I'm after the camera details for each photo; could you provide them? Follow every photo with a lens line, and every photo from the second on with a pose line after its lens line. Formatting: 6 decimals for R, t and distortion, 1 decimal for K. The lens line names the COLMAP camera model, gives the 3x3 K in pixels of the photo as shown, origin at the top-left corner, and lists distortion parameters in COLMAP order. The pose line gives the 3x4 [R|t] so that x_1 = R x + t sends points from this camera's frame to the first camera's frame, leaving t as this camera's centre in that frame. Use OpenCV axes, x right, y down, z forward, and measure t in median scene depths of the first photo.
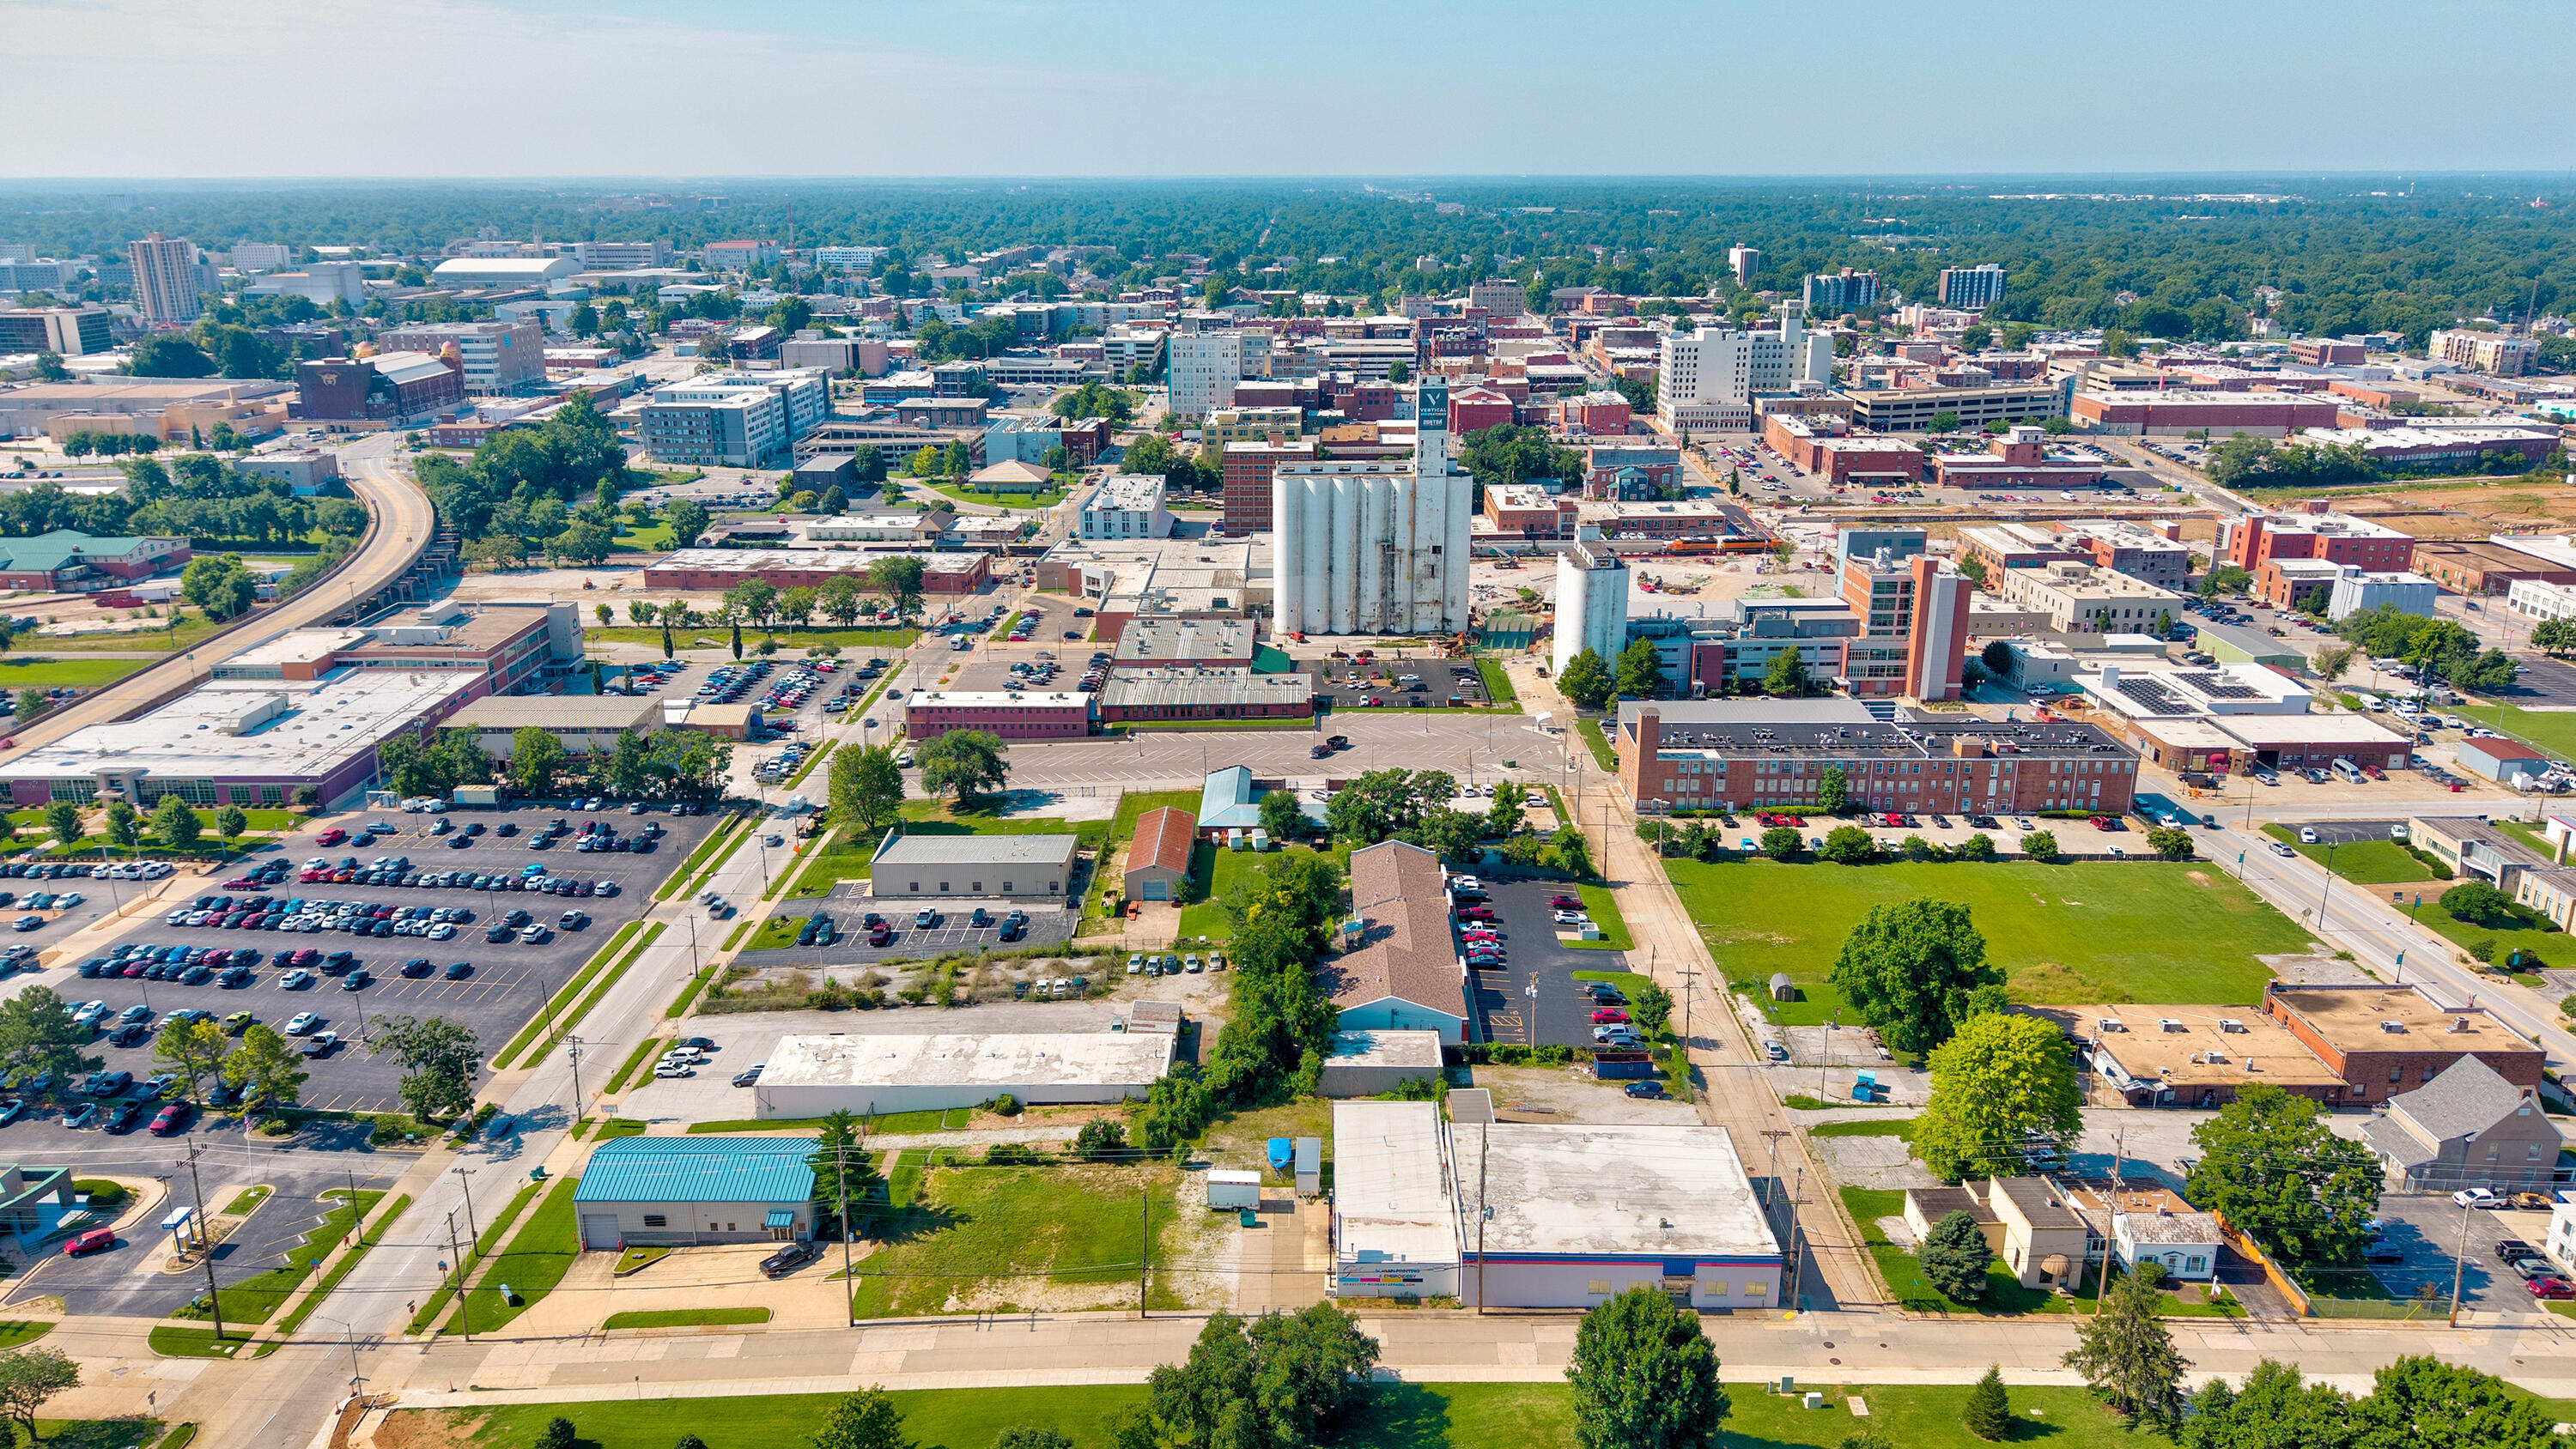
lens RADIAL K [[1787.1, 0, 1279.3], [0, 1787.1, 726.6], [0, 0, 1]] dist [0.091545, -0.161374]
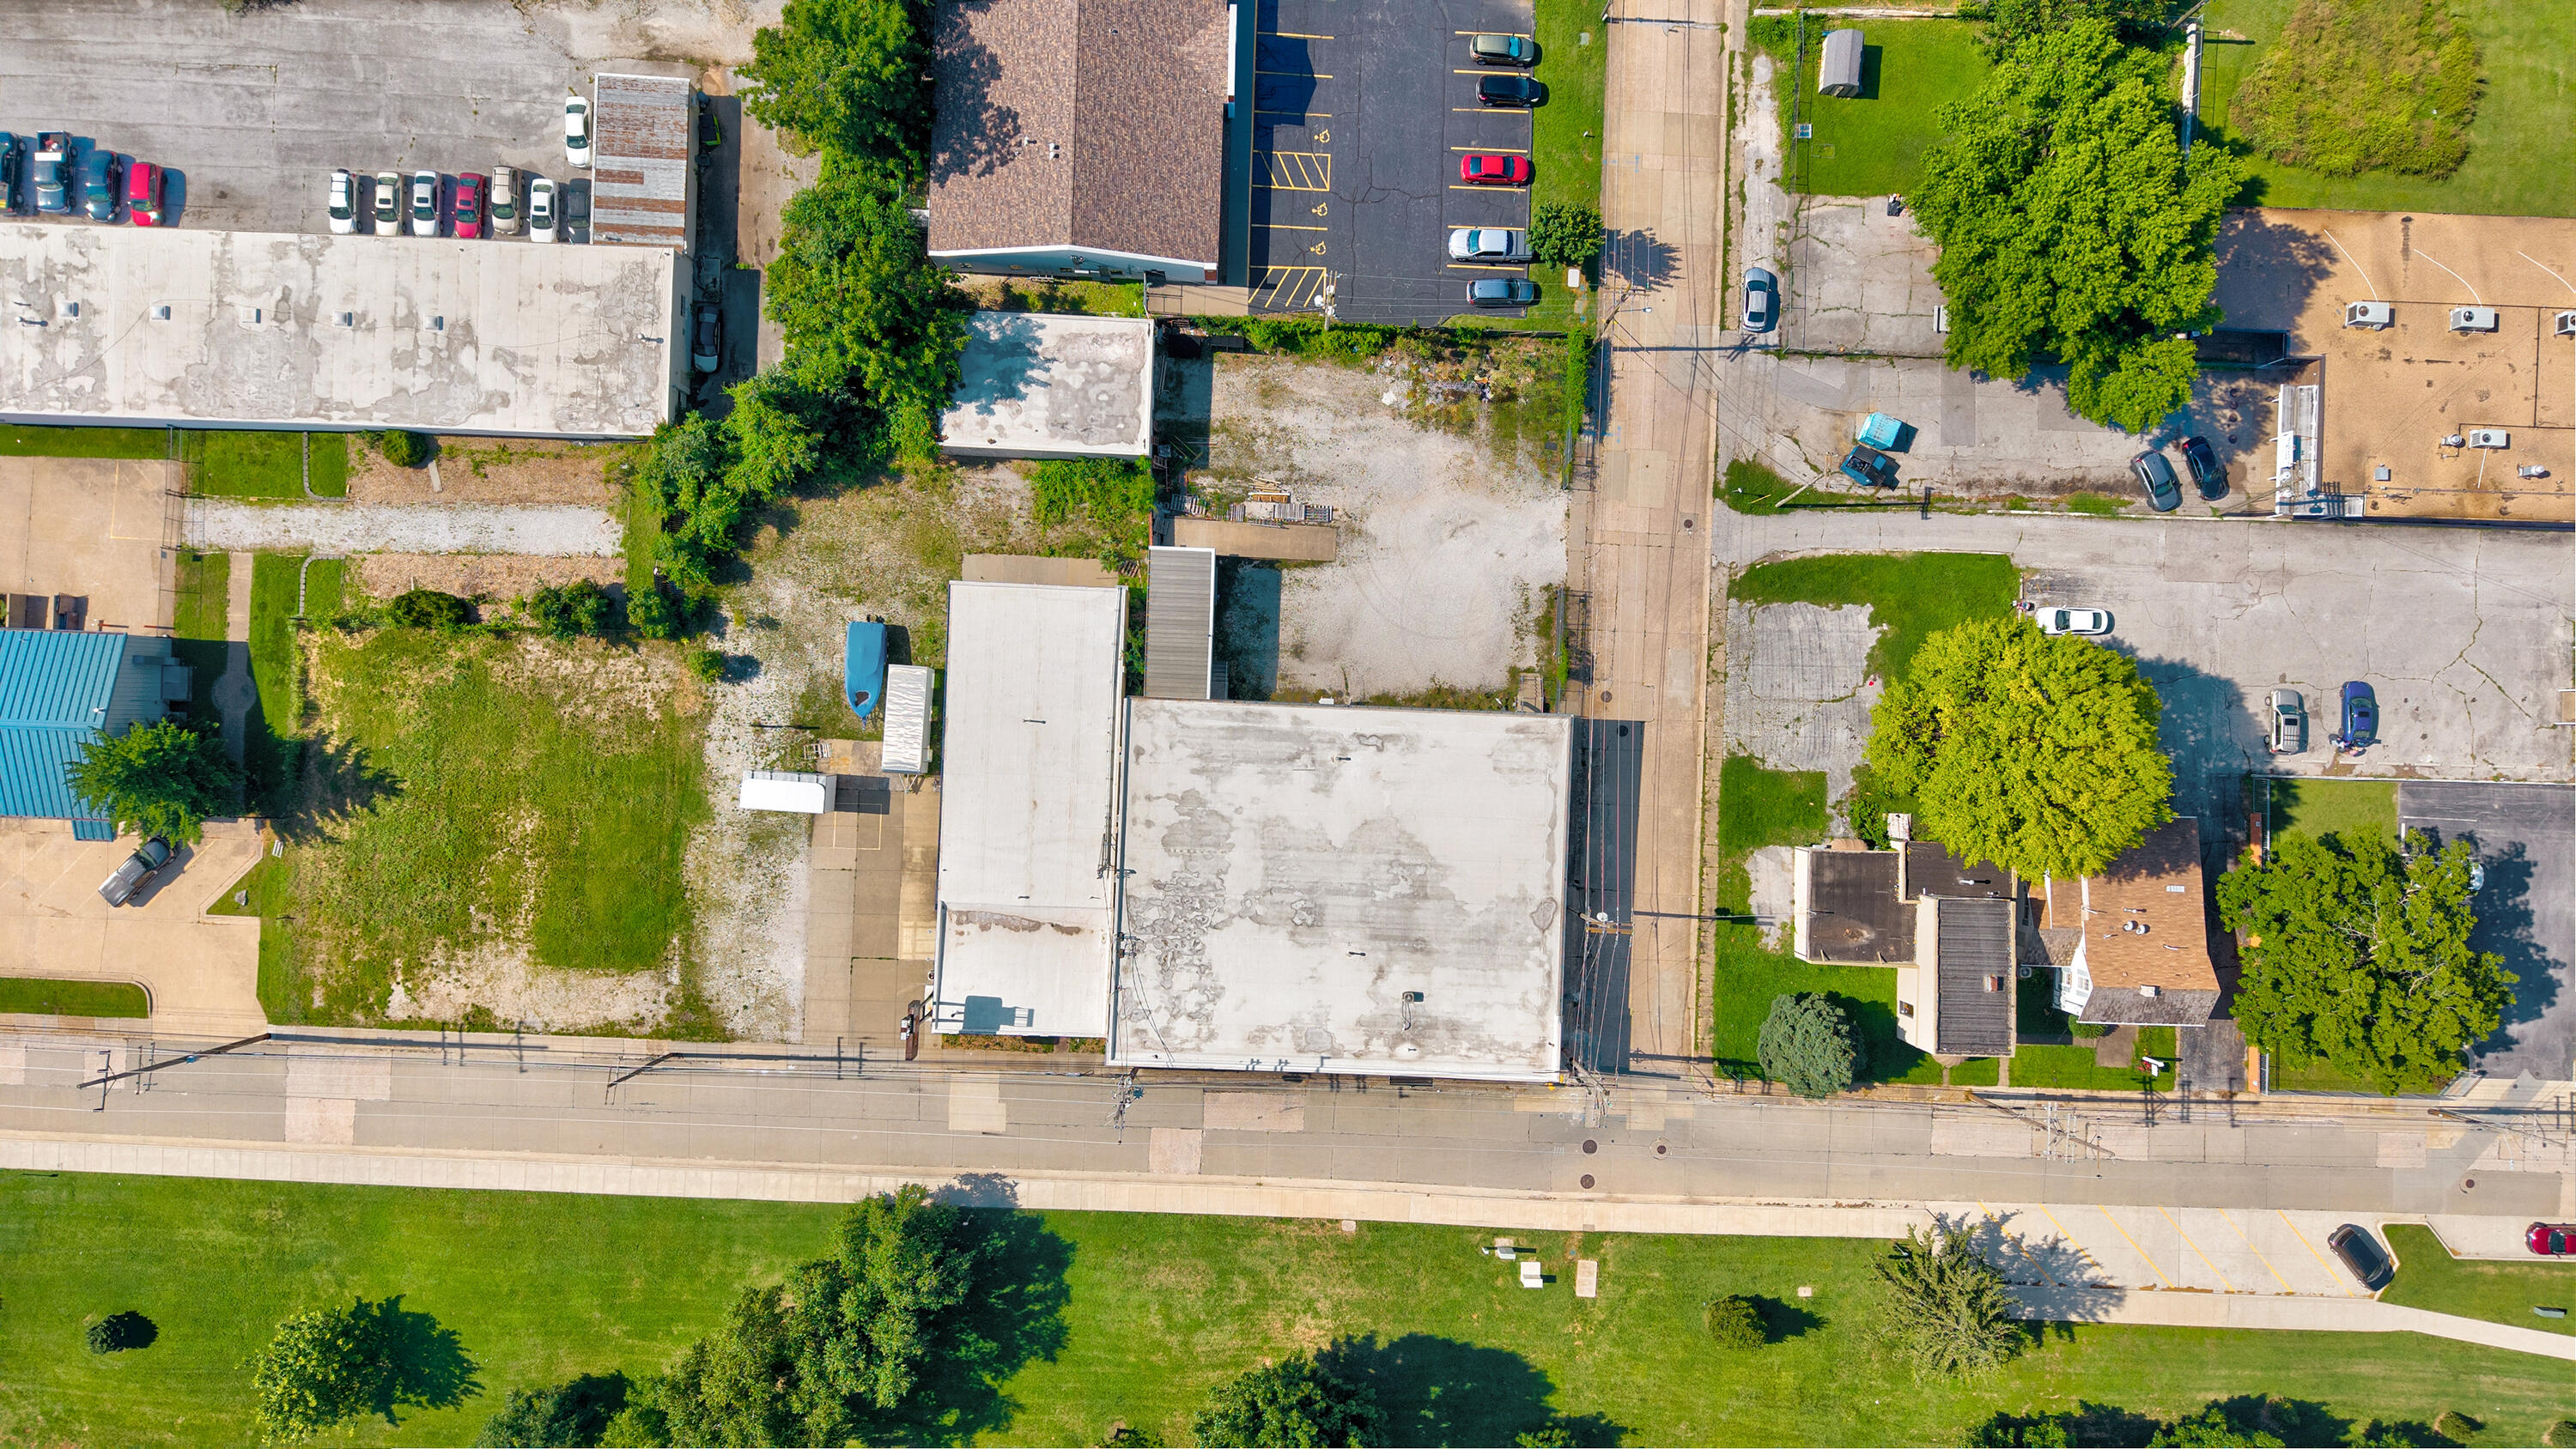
lens RADIAL K [[1787.1, 0, 1279.3], [0, 1787.1, 726.6], [0, 0, 1]] dist [0.091545, -0.161374]
pose [[0.999623, 0.018921, 0.019874, 0.074854], [-0.024557, 0.293613, 0.955609, -0.202182], [0.012246, -0.955737, 0.293967, 0.452430]]
